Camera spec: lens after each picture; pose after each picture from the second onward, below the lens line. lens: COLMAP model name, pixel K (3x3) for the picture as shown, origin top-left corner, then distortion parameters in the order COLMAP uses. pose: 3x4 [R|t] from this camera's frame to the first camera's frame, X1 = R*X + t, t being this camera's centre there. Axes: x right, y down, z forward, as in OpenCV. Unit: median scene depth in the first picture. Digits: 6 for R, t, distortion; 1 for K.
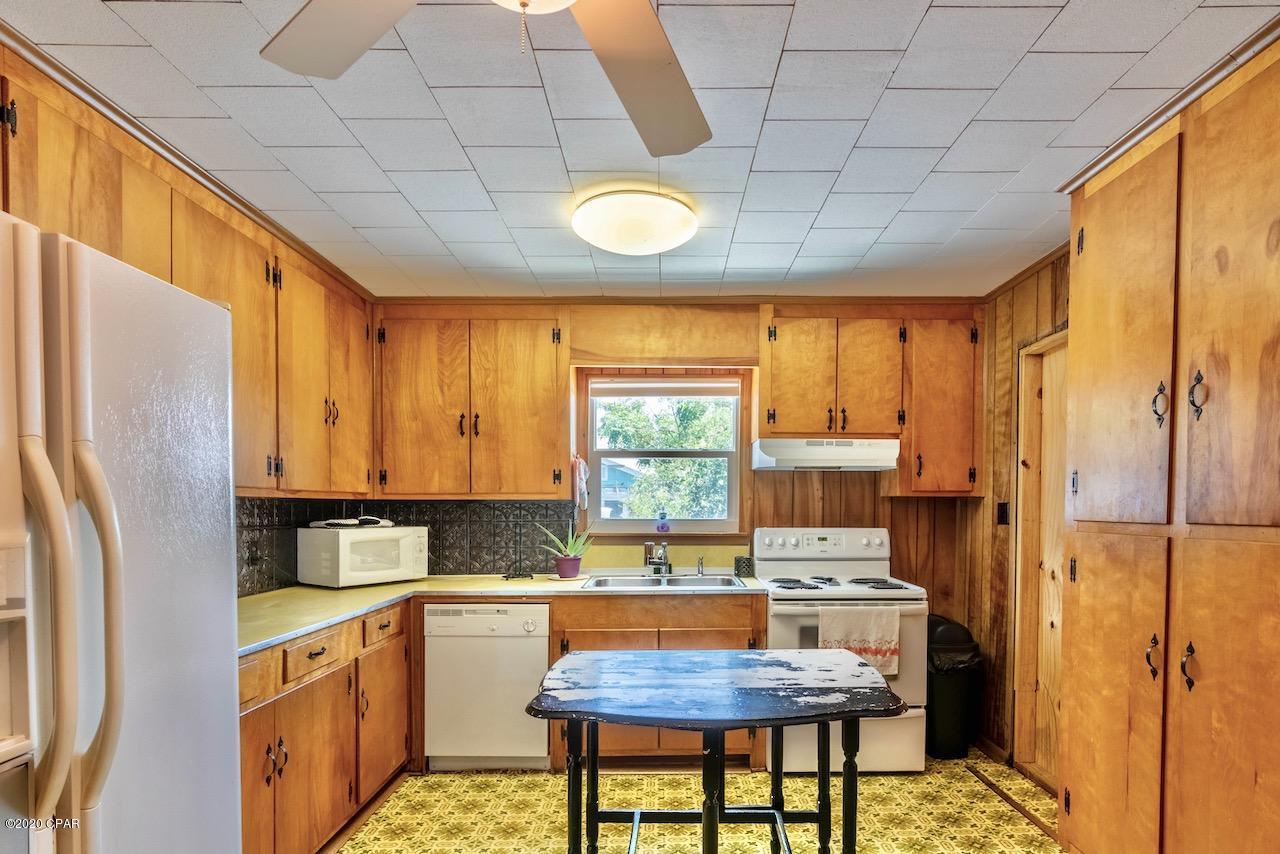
lens RADIAL K [[685.5, 0, 684.4], [0, 685.5, 517.5], [0, 0, 1]] dist [-0.009869, 0.006687]
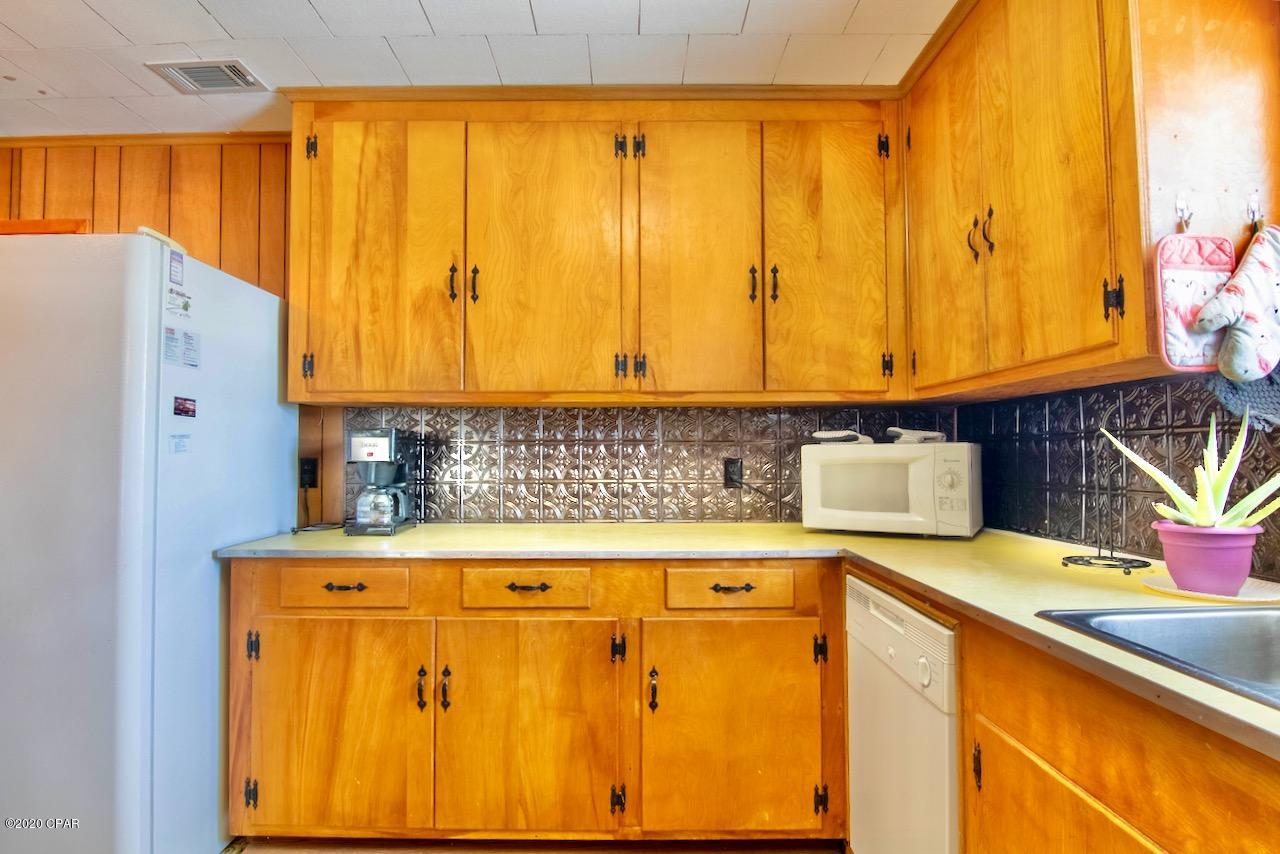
lens RADIAL K [[685.5, 0, 635.1], [0, 685.5, 423.9], [0, 0, 1]] dist [-0.009869, 0.006687]
pose [[-0.029563, -0.044679, -0.998564, 0.184713], [-0.011129, 0.998953, -0.044367, 0.026642], [0.999501, 0.009801, -0.030029, 0.764867]]
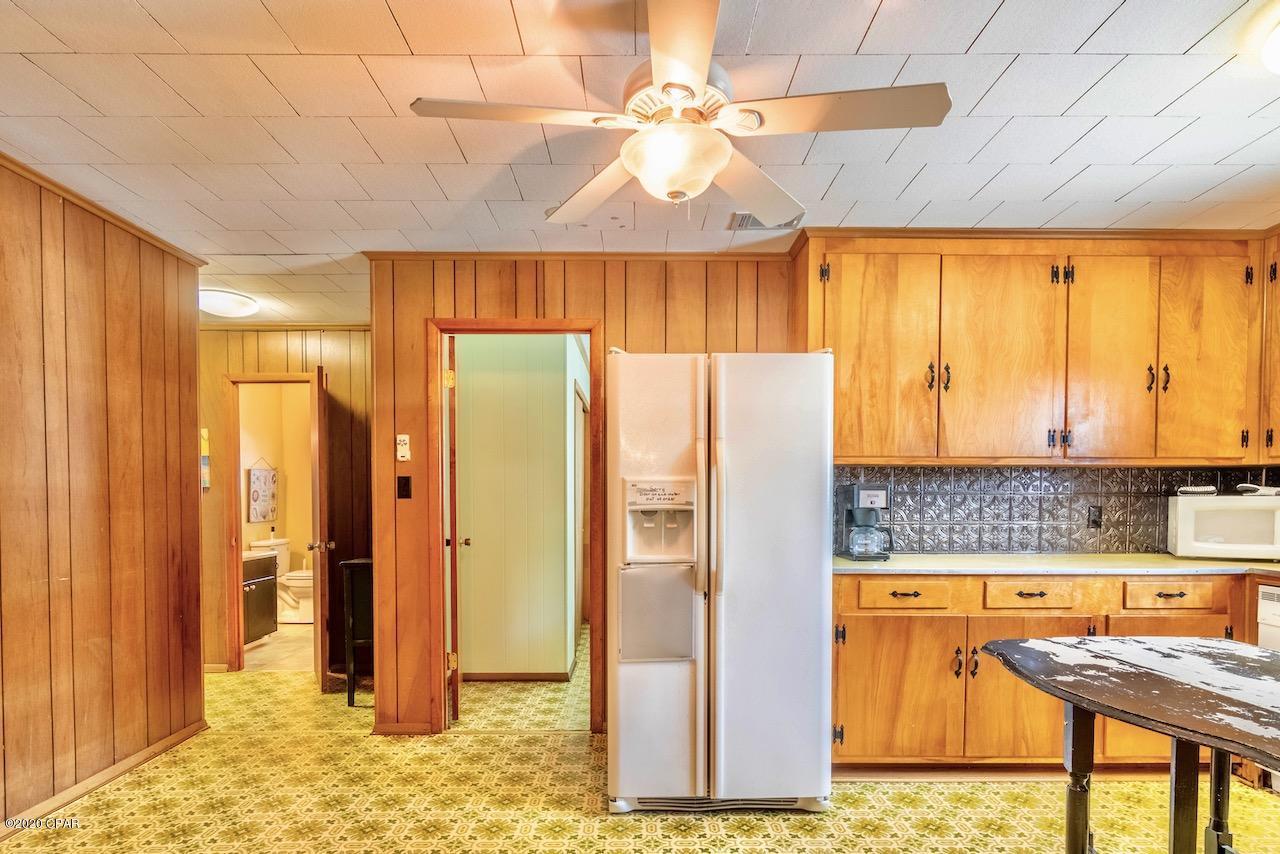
lens RADIAL K [[685.5, 0, 640.9], [0, 685.5, 519.0], [0, 0, 1]] dist [-0.009869, 0.006687]
pose [[-0.020166, 0.025113, -0.999481, 0.433952], [-0.014019, 0.999579, 0.025399, 0.032009], [0.999698, 0.014524, -0.019806, 0.229816]]
